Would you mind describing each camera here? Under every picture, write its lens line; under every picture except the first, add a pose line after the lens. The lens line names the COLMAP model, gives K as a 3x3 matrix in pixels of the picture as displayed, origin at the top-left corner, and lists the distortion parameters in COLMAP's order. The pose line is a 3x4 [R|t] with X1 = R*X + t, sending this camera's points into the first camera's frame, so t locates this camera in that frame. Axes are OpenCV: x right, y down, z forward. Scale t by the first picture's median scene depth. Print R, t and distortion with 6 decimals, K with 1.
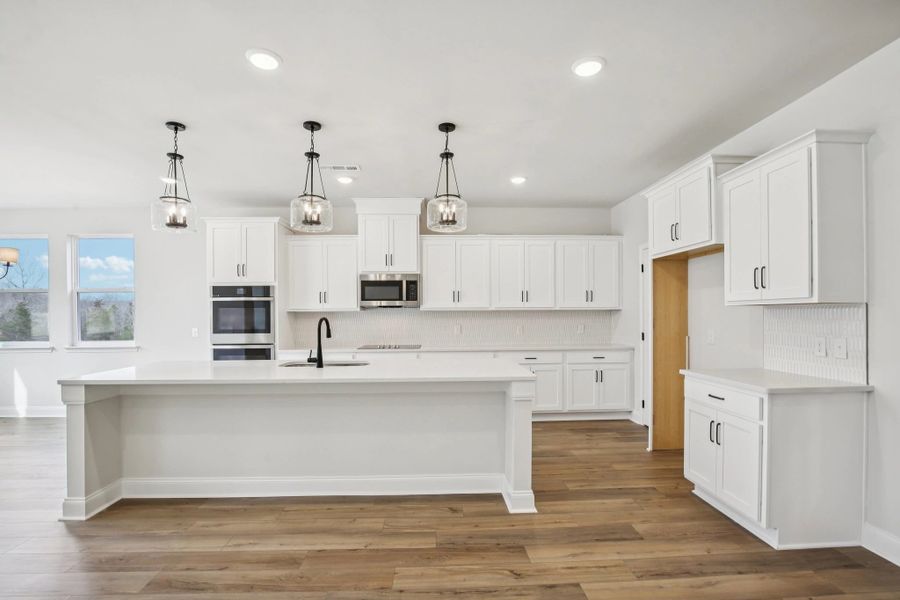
lens RADIAL K [[415.1, 0, 450.9], [0, 415.1, 317.4], [0, 0, 1]] dist [-0.033027, 0.003515]
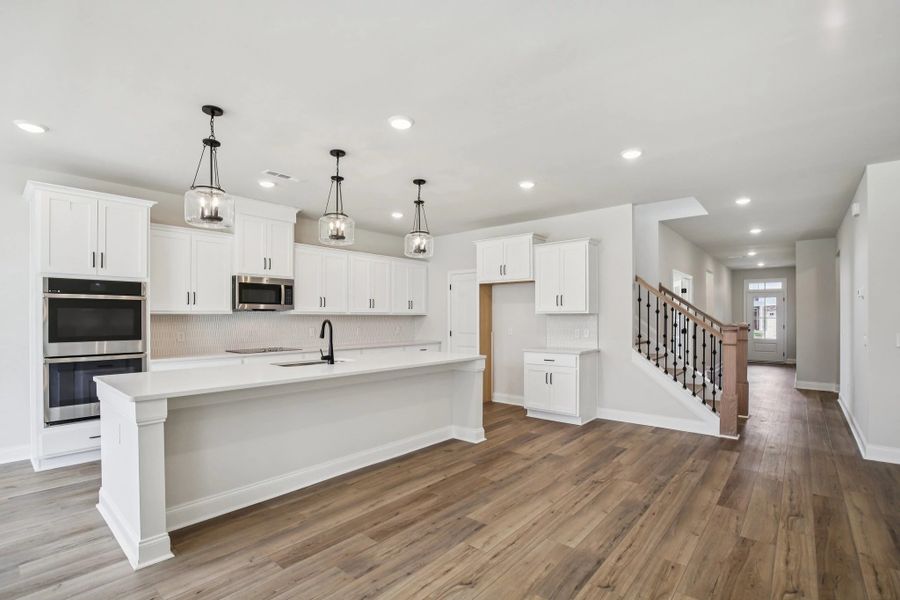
lens RADIAL K [[415.1, 0, 447.5], [0, 415.1, 316.6], [0, 0, 1]] dist [-0.033027, 0.003515]
pose [[0.686876, 0.007339, 0.726737, -0.775608], [0.002830, 0.999914, -0.012772, 0.005420], [-0.726769, 0.010829, 0.686797, -0.011400]]
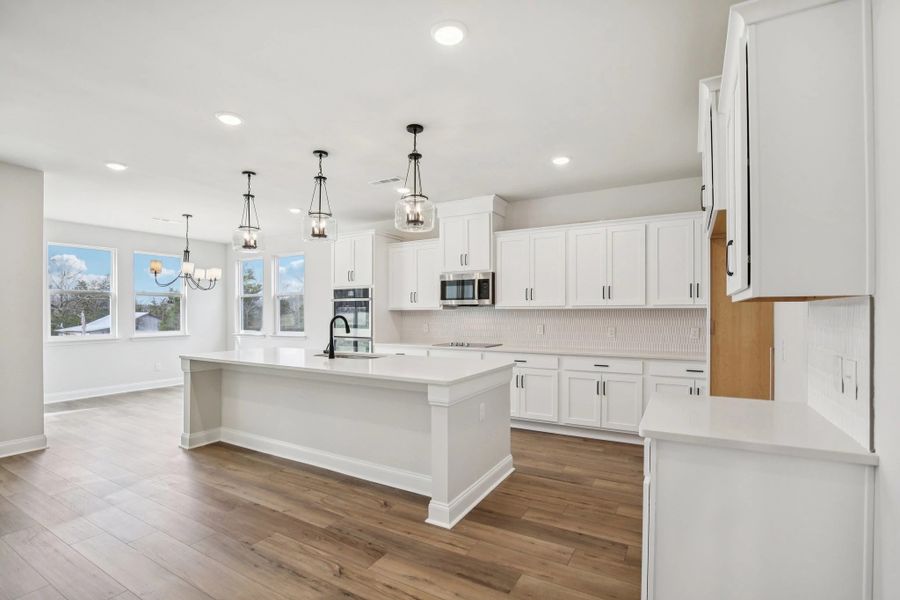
lens RADIAL K [[415.1, 0, 453.7], [0, 415.1, 315.3], [0, 0, 1]] dist [-0.033027, 0.003515]
pose [[0.848806, 0.007356, -0.528654, 0.498911], [-0.007536, 0.999970, 0.001815, -0.004665], [0.528651, 0.002443, 0.848836, 0.157985]]
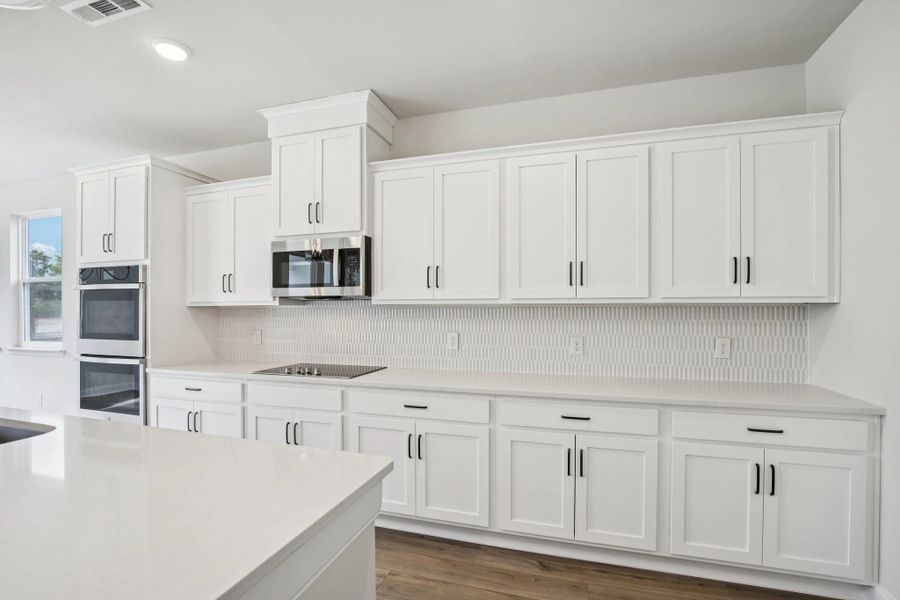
lens RADIAL K [[415.1, 0, 449.3], [0, 415.1, 314.6], [0, 0, 1]] dist [-0.033027, 0.003515]
pose [[0.941620, 0.008643, -0.336566, 0.276785], [-0.007380, 0.999960, 0.005030, -0.010343], [0.336596, -0.002252, 0.941647, 0.728816]]
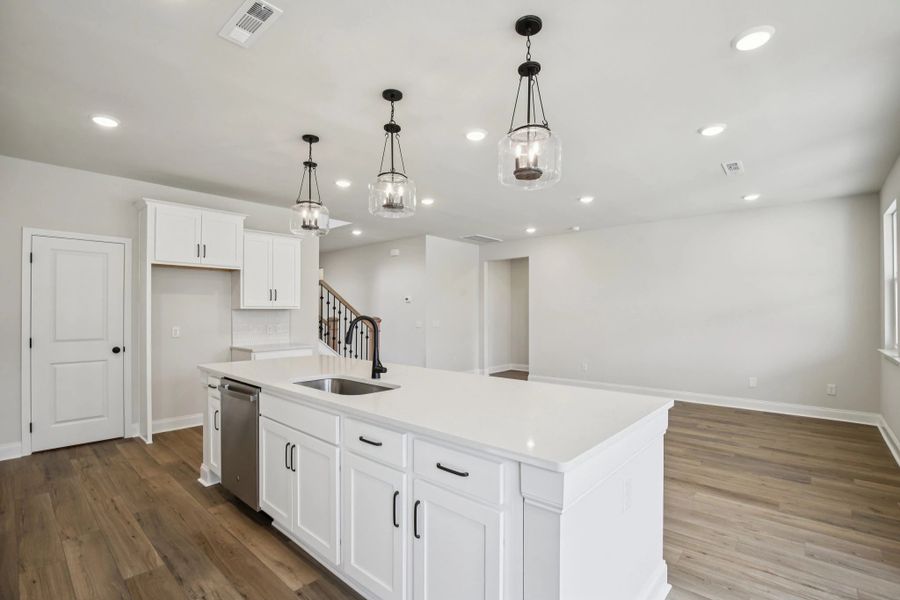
lens RADIAL K [[415.1, 0, 455.0], [0, 415.1, 305.8], [0, 0, 1]] dist [-0.033027, 0.003515]
pose [[-0.719020, 0.017672, 0.694765, -0.835080], [0.012896, 0.999844, -0.012086, -0.007484], [-0.694870, 0.000270, -0.719135, 1.231470]]
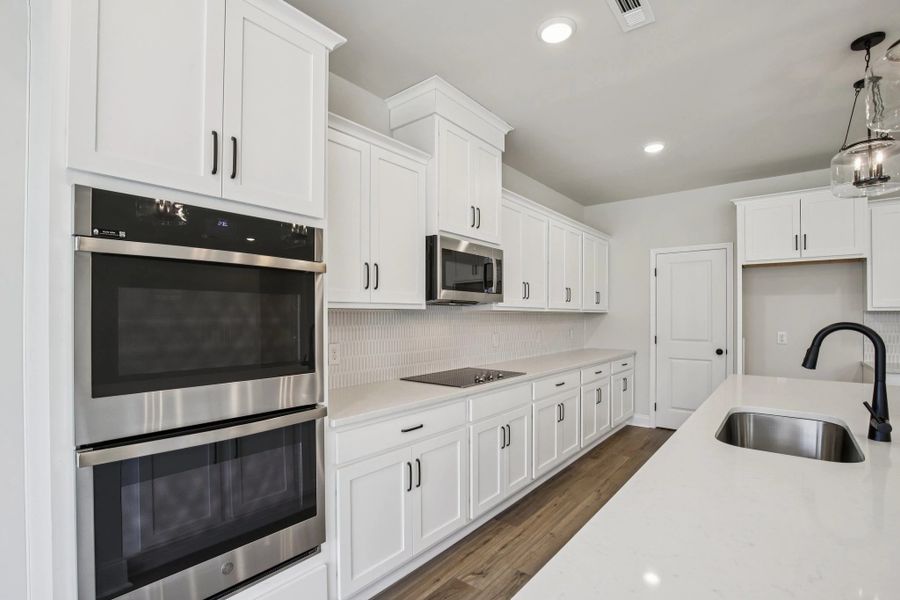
lens RADIAL K [[415.1, 0, 450.6], [0, 415.1, 312.7], [0, 0, 1]] dist [-0.033027, 0.003515]
pose [[0.659217, 0.012251, 0.751853, -0.780024], [0.001074, 0.999851, -0.017234, -0.003970], [-0.751952, 0.012169, 0.659105, 0.891901]]
